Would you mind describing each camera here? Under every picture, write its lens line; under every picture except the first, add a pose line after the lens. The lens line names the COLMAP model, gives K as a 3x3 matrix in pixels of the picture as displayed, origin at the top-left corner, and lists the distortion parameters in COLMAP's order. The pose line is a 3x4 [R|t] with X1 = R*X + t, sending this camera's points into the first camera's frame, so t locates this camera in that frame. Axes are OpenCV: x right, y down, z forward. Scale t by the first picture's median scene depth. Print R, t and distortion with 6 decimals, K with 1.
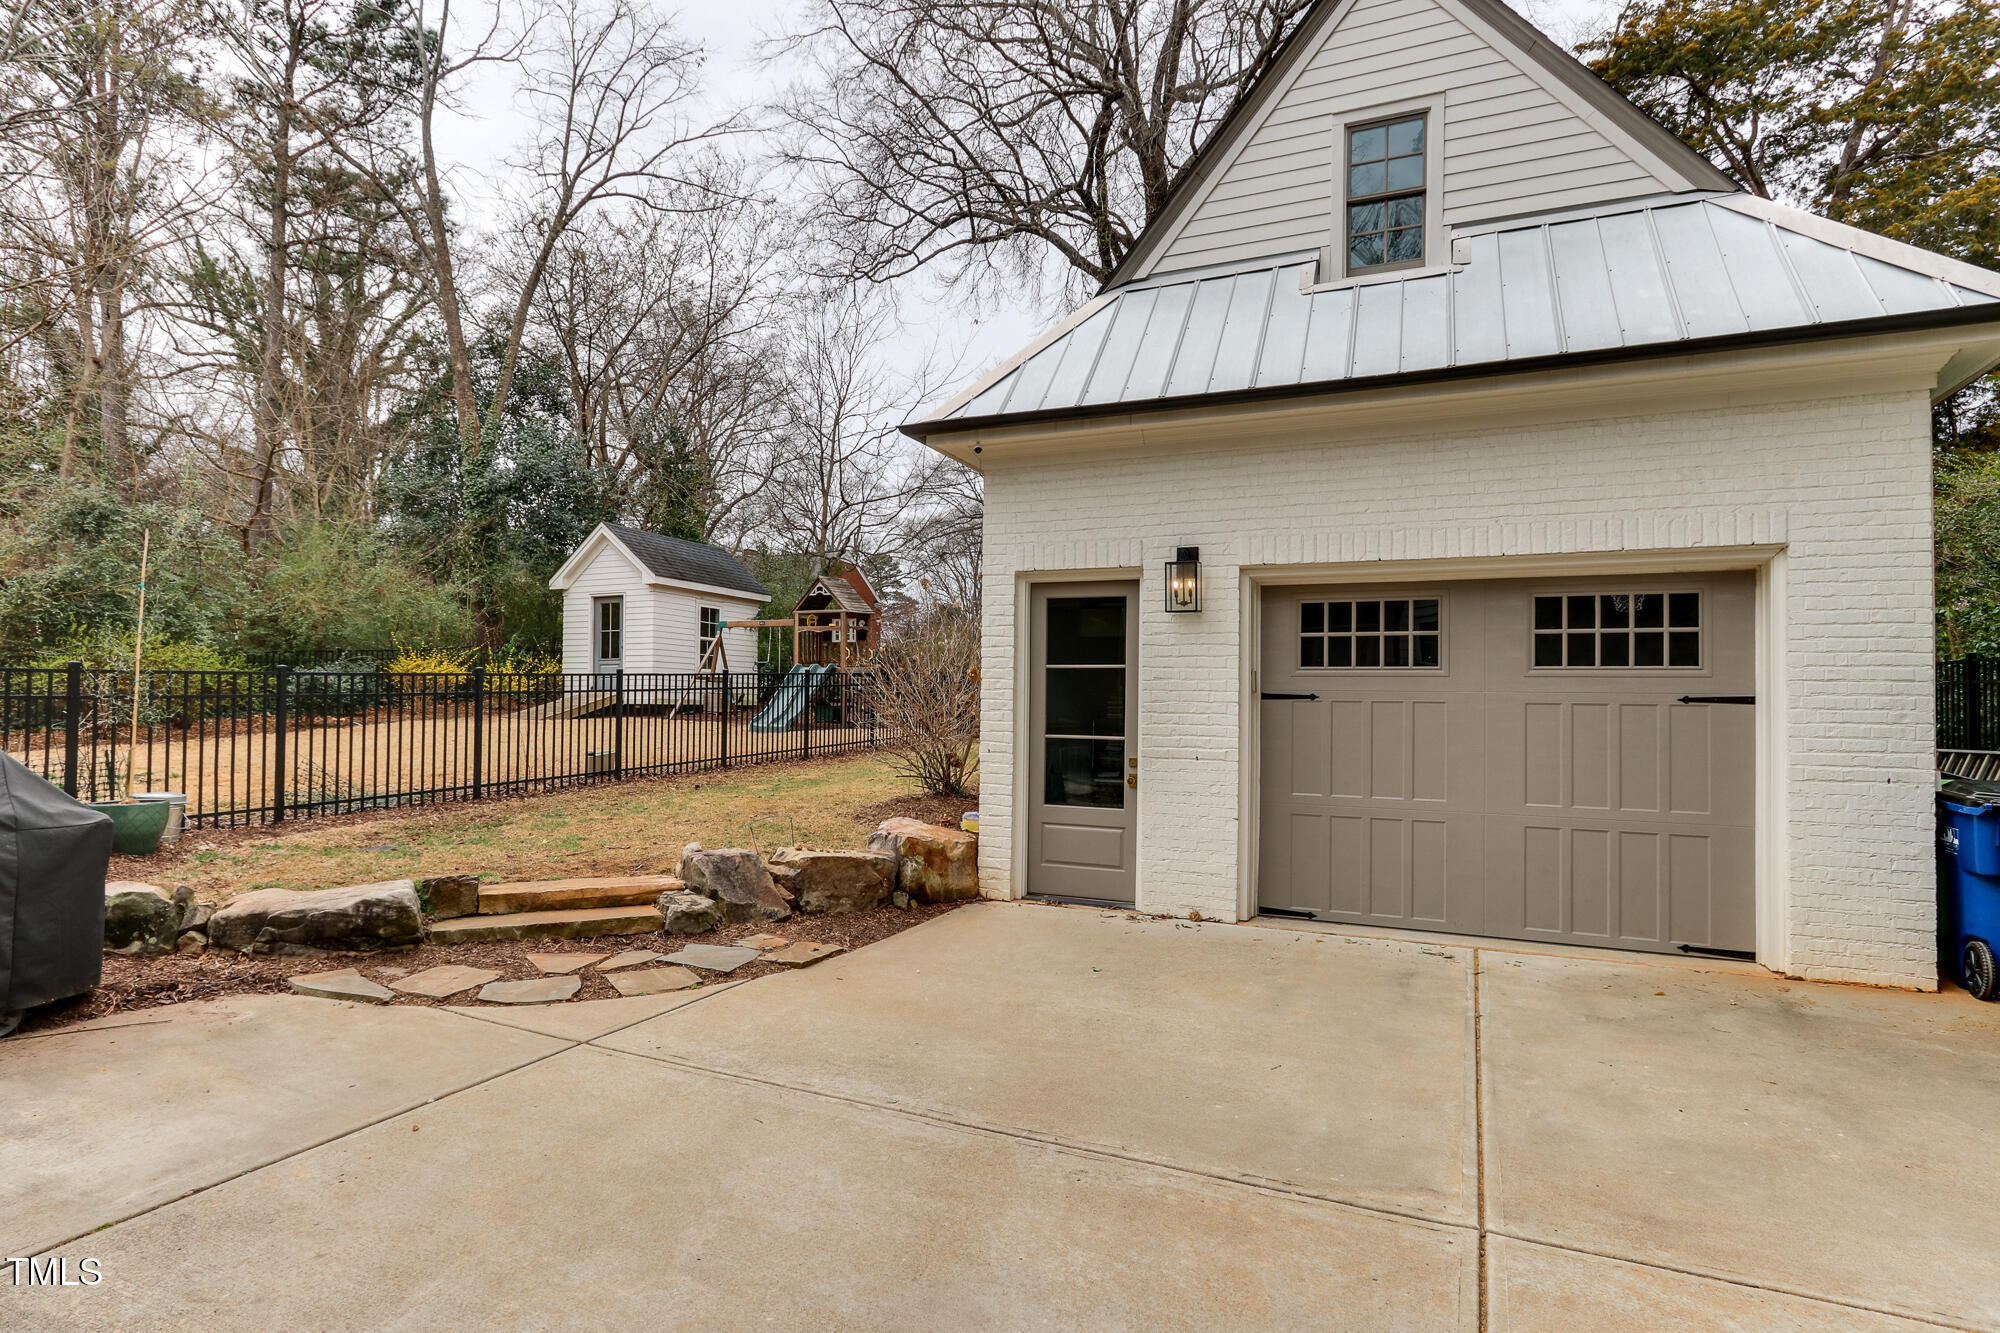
lens RADIAL K [[1074.1, 0, 986.4], [0, 1074.1, 680.9], [0, 0, 1]] dist [-0.014198, 0.002175]
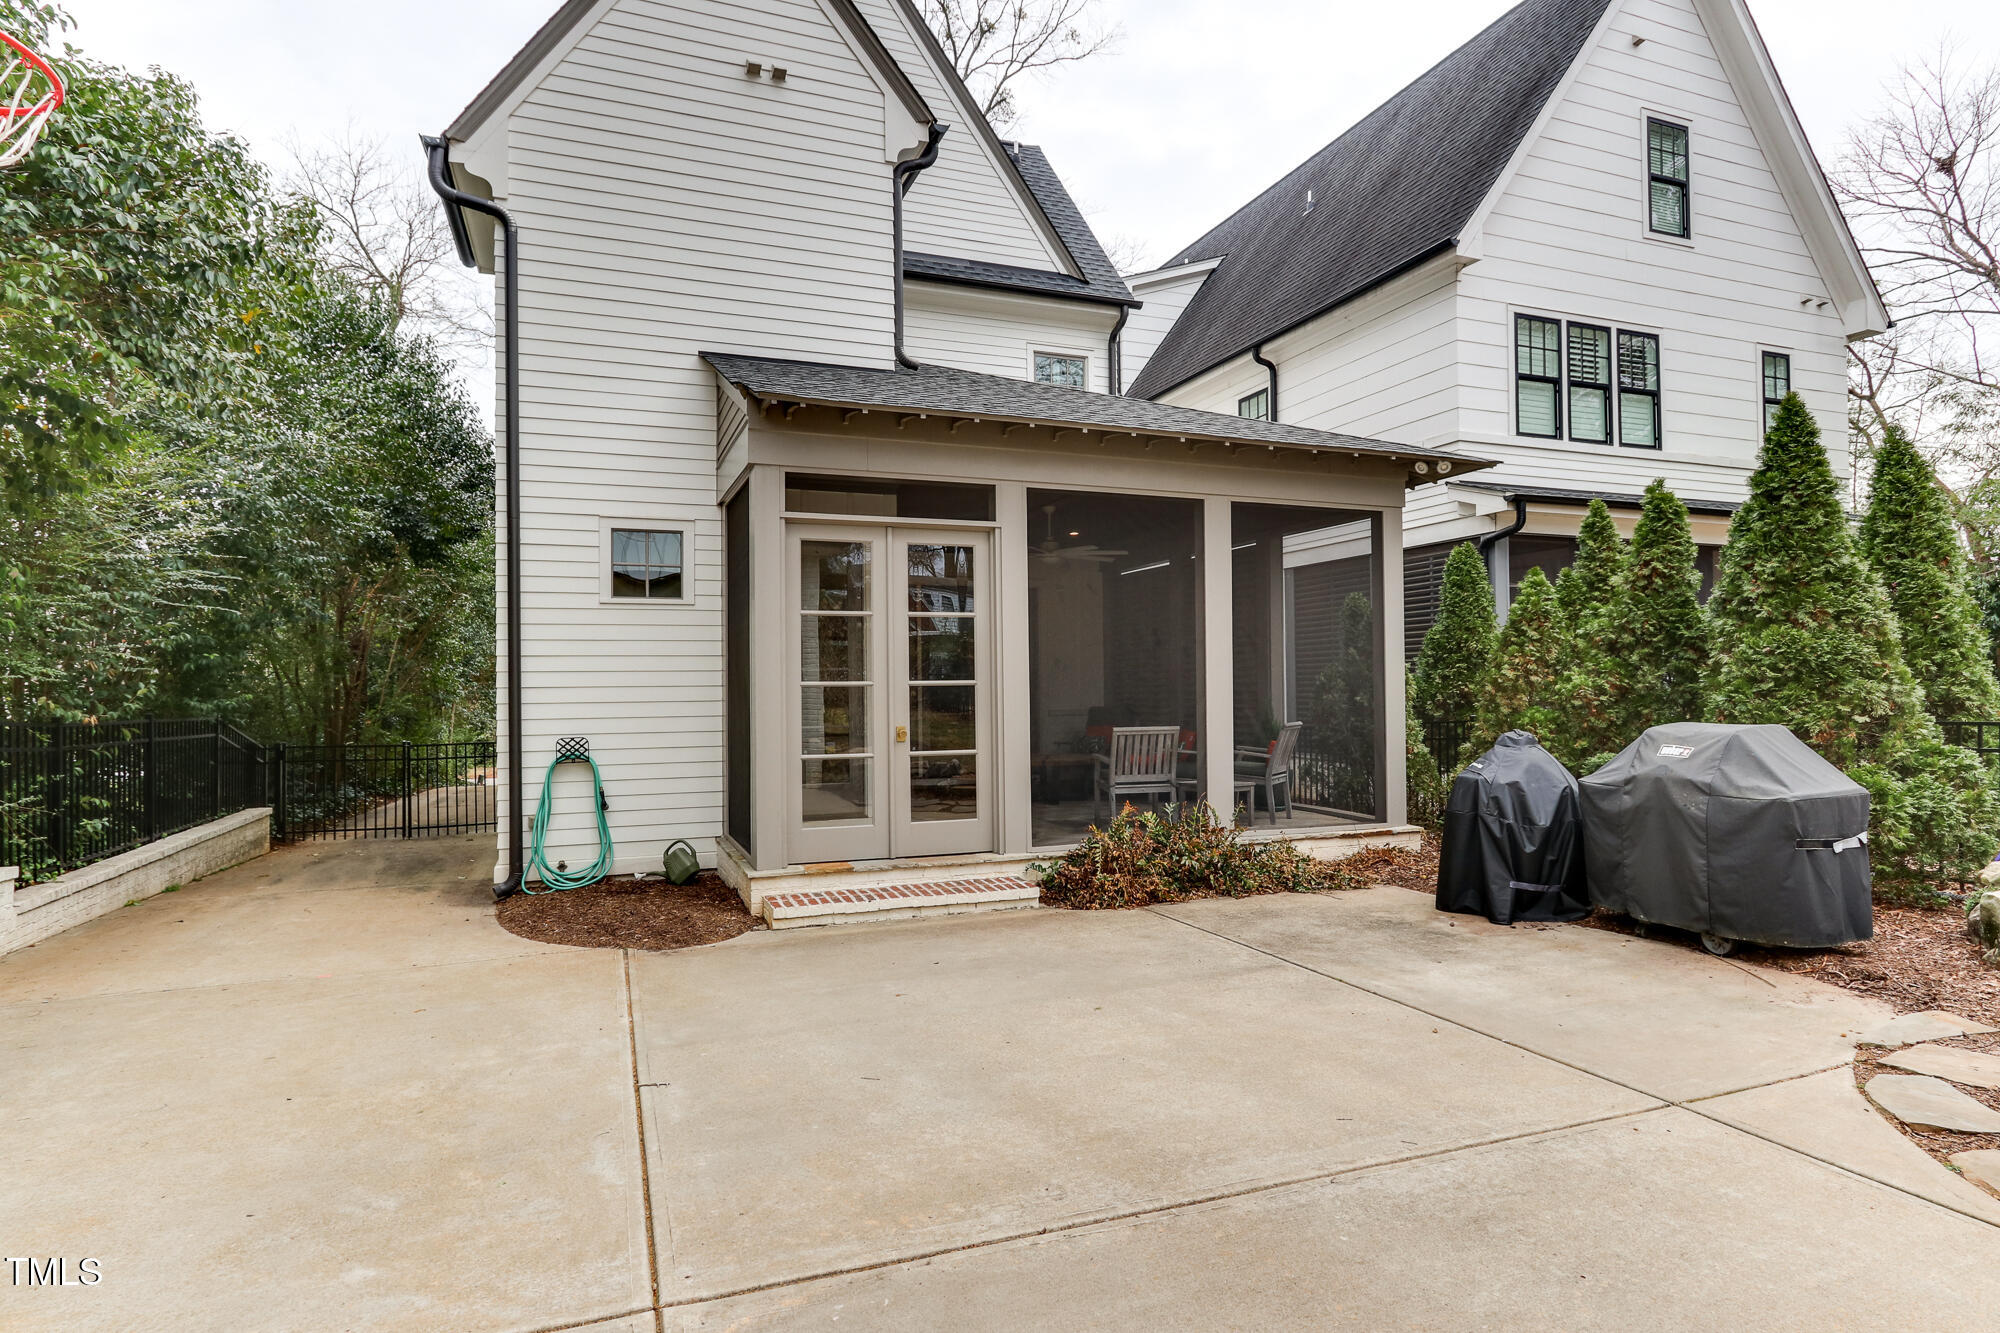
lens RADIAL K [[1074.1, 0, 999.4], [0, 1074.1, 672.3], [0, 0, 1]] dist [-0.014198, 0.002175]
pose [[-0.705942, -0.017414, -0.708056, 0.786567], [0.014863, 0.999113, -0.039390, 0.030888], [0.708114, -0.038331, -0.705057, 1.612891]]
